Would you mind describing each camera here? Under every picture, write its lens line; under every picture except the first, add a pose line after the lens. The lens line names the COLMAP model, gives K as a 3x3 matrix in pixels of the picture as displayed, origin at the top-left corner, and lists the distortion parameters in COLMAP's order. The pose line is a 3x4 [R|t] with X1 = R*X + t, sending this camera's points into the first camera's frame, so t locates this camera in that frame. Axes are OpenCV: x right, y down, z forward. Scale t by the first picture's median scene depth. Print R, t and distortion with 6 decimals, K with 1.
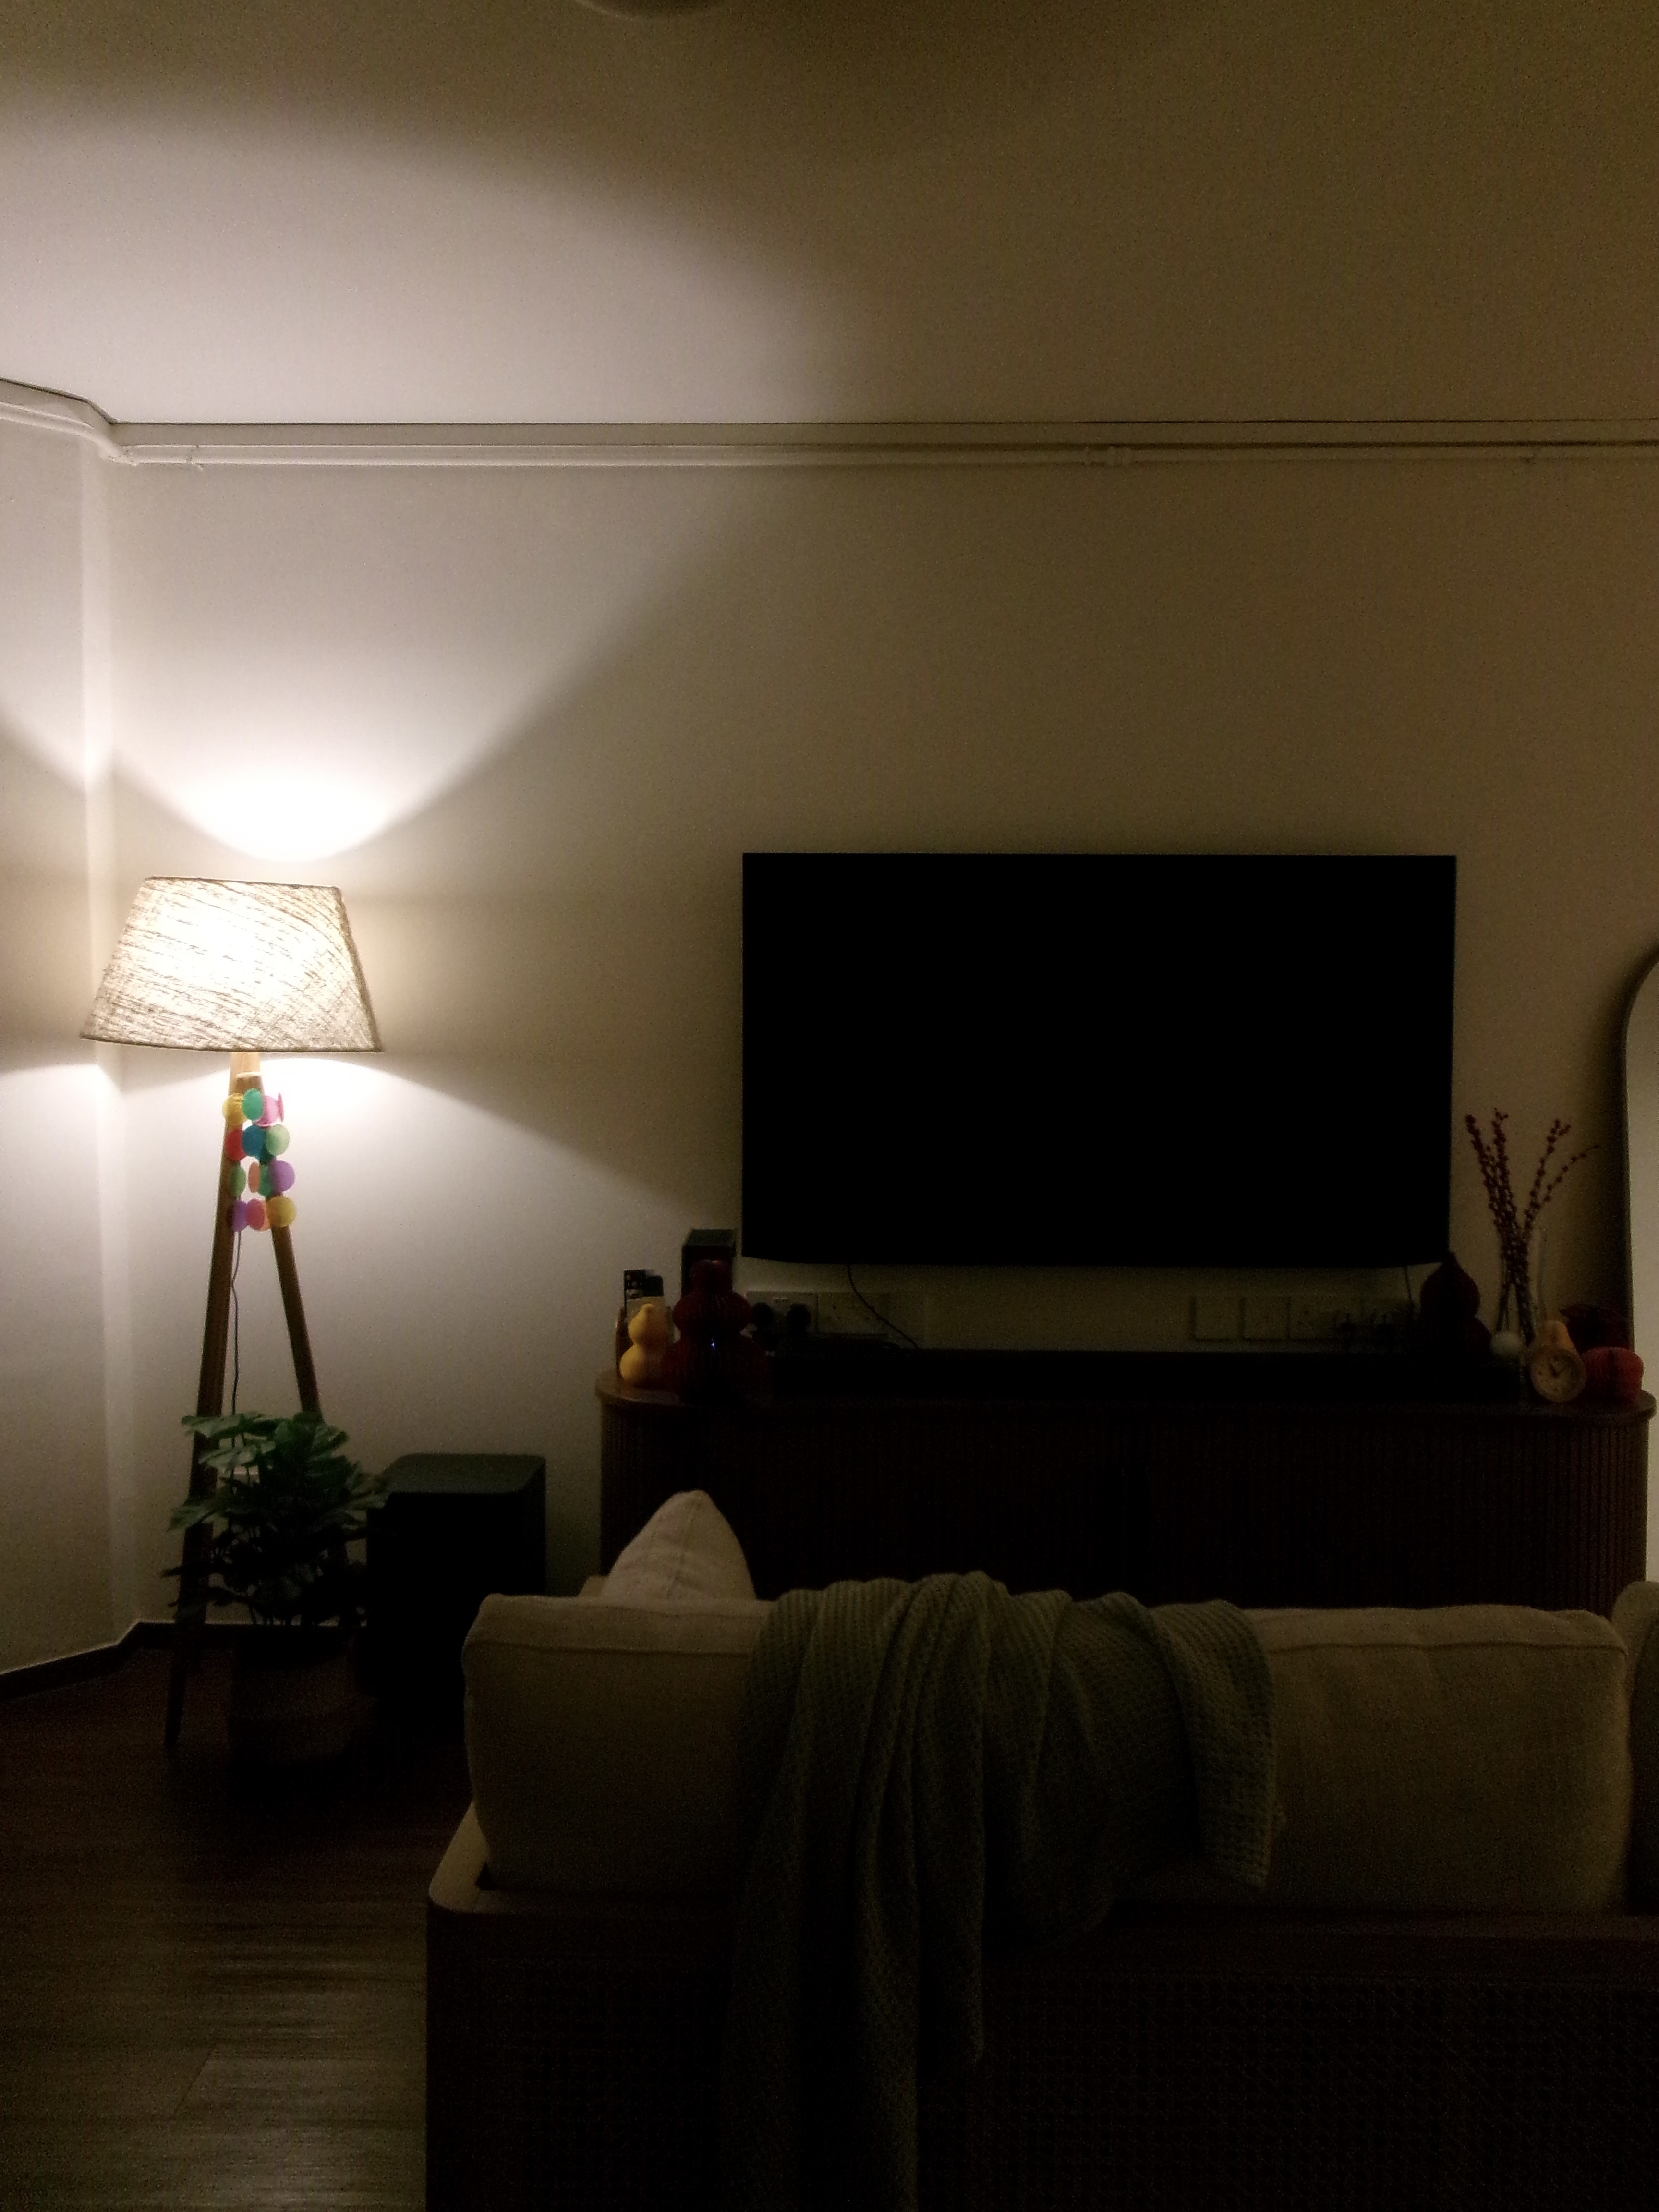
lens RADIAL K [[1837.3, 0, 829.8], [0, 1837.3, 1069.4], [0, 0, 1]] dist [0.001084, 0.000306]
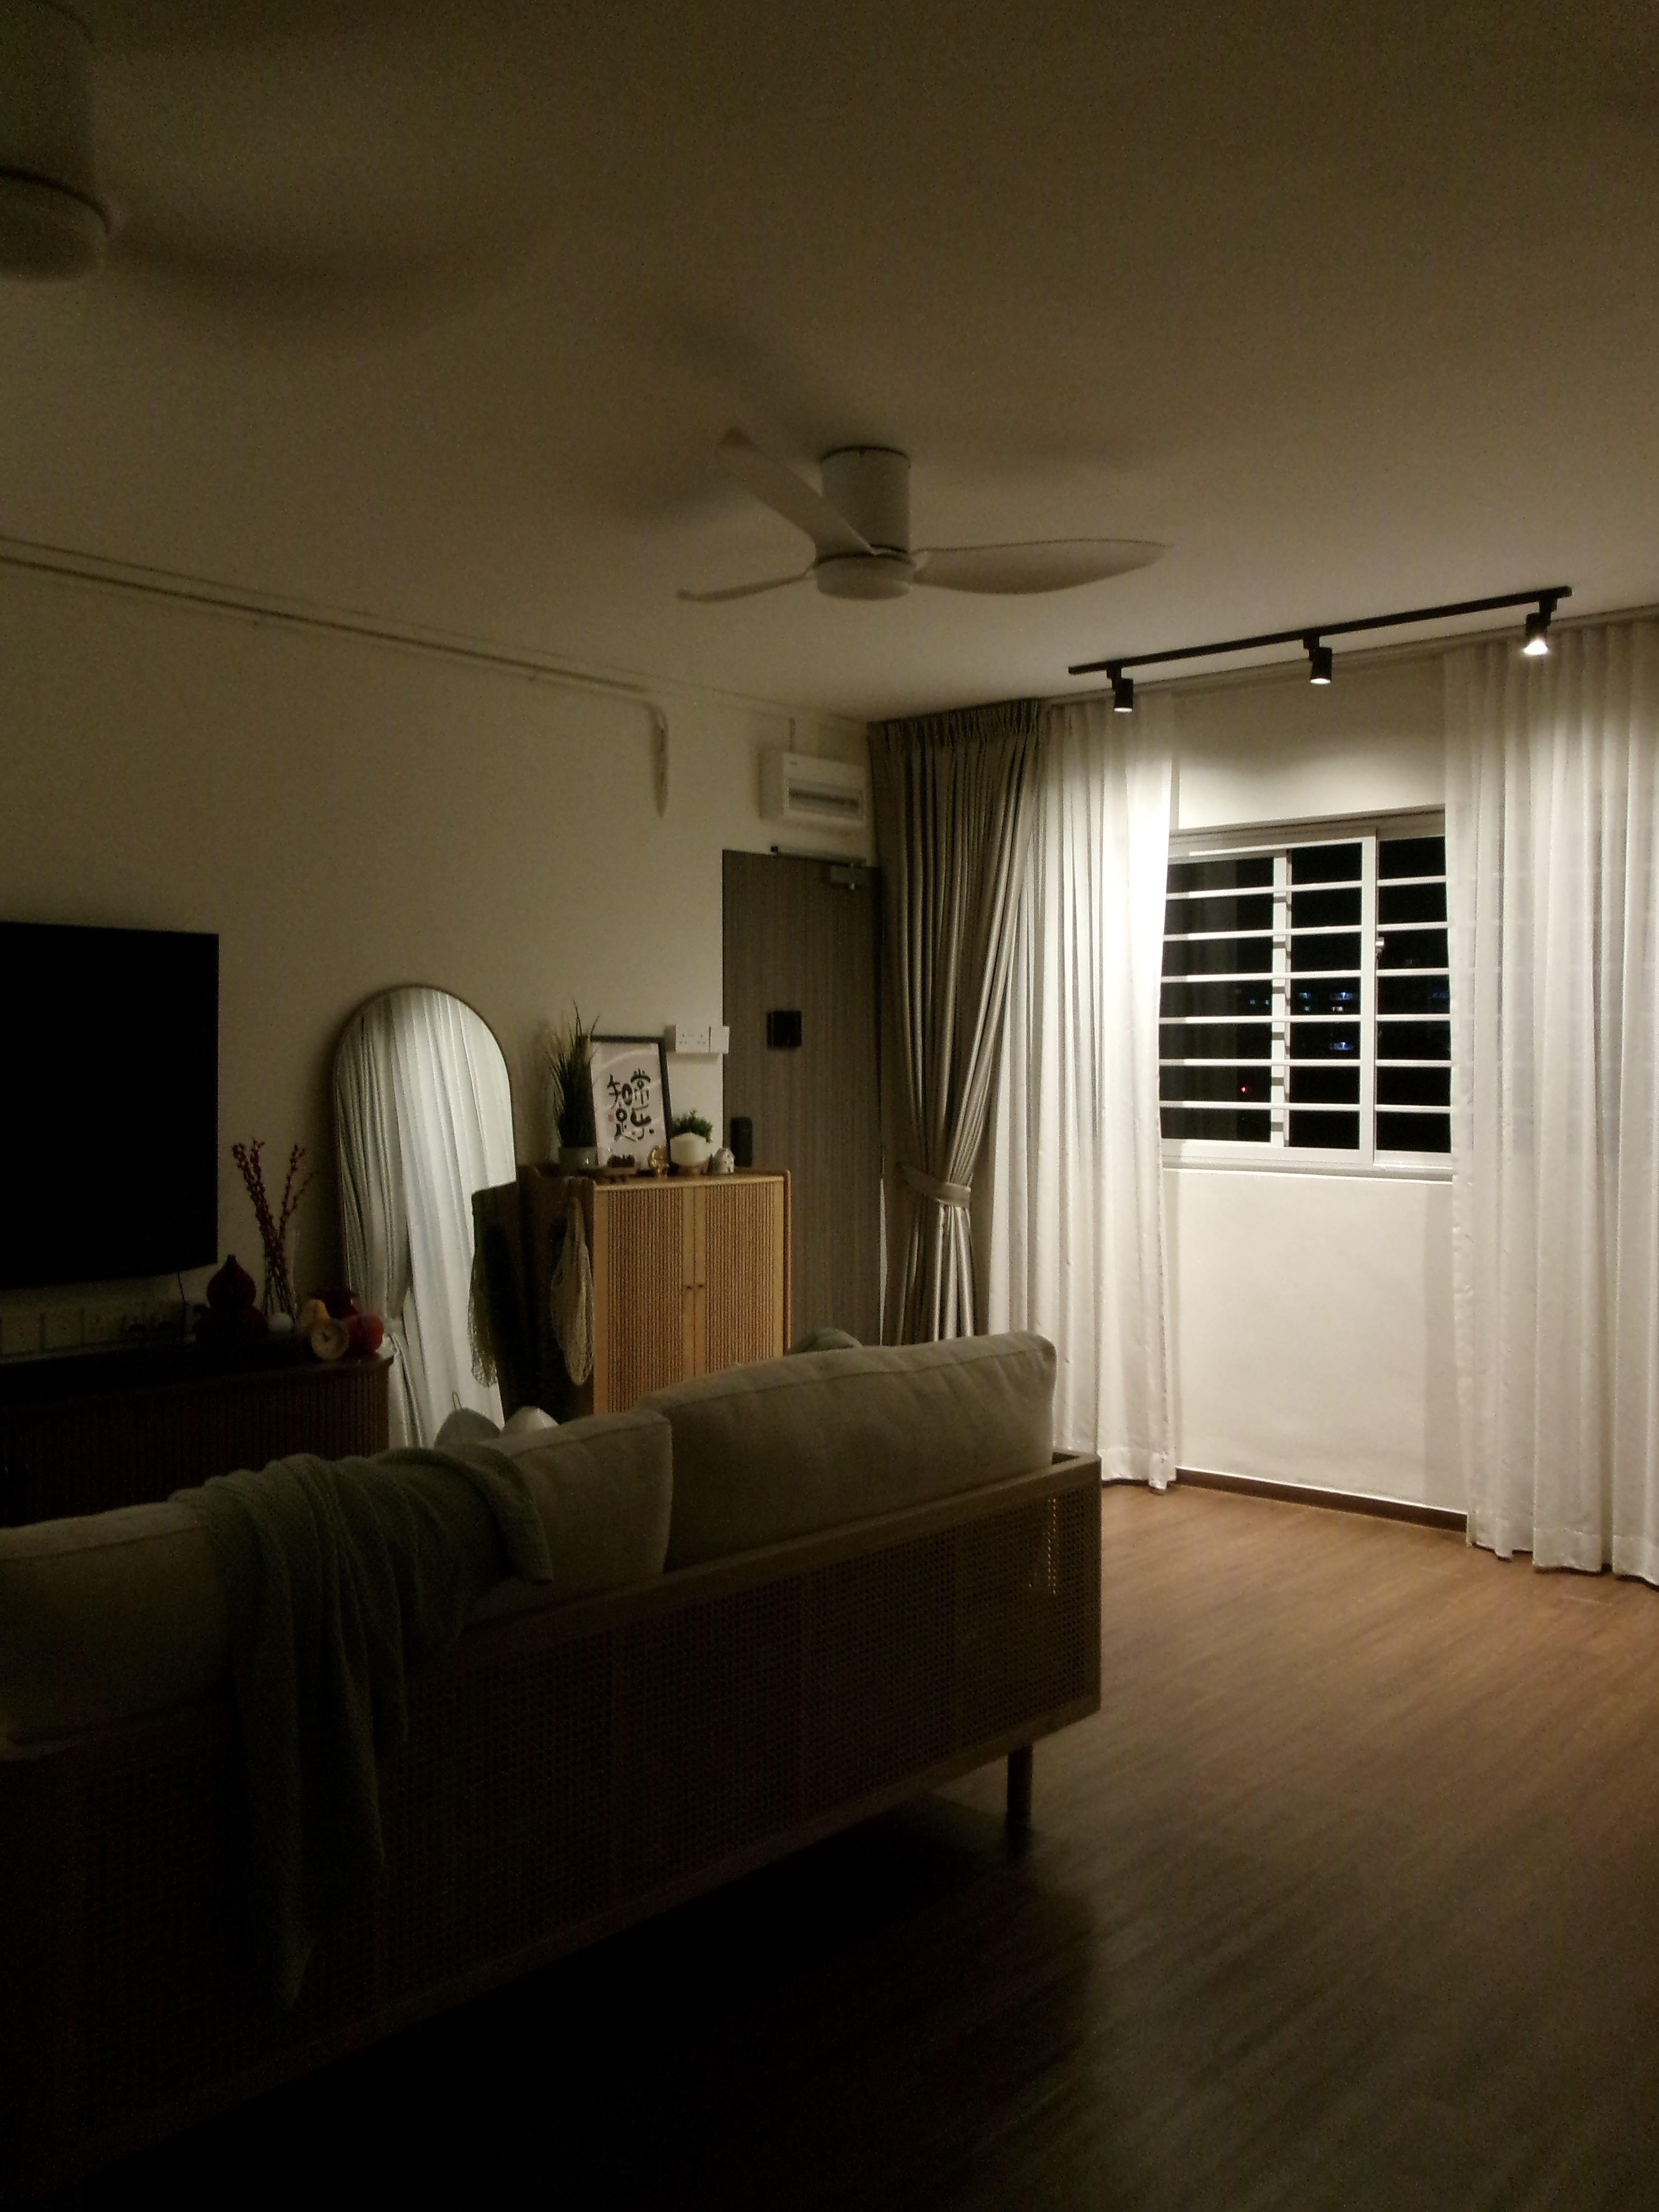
lens RADIAL K [[1837.3, 0, 829.8], [0, 1837.3, 1069.4], [0, 0, 1]] dist [0.001084, 0.000306]
pose [[0.653680, -0.005193, 0.756753, -0.329792], [0.024388, 0.999602, -0.014207, 0.002082], [-0.756378, 0.027743, 0.653546, -0.115631]]
